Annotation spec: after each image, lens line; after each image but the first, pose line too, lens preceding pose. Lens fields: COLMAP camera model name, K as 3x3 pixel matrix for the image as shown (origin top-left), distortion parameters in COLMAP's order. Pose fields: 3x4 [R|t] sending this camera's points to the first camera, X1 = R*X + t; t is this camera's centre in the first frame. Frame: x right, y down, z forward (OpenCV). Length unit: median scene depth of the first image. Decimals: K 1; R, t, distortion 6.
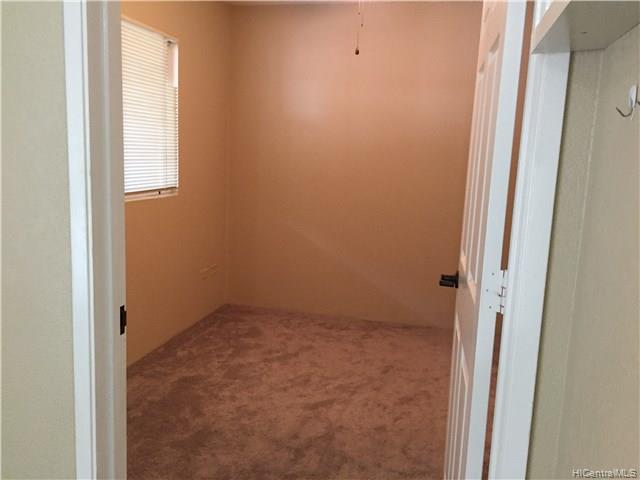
lens RADIAL K [[547.5, 0, 320.0], [0, 547.5, 240.0], [0, 0, 1]] dist [0.082766, -0.113728]
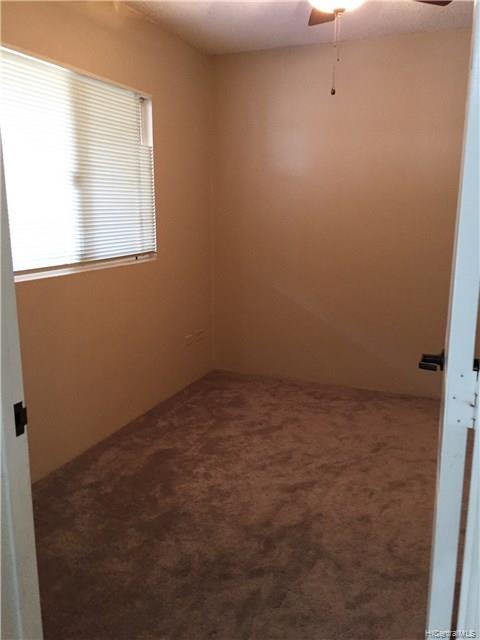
lens RADIAL K [[547.5, 0, 242.6], [0, 547.5, 319.7], [0, 0, 1]] dist [0.082766, -0.113728]
pose [[0.987303, -0.010318, -0.158514, 0.051452], [0.016905, 0.999046, 0.040266, -0.016097], [0.157947, -0.042435, 0.986535, 0.085758]]
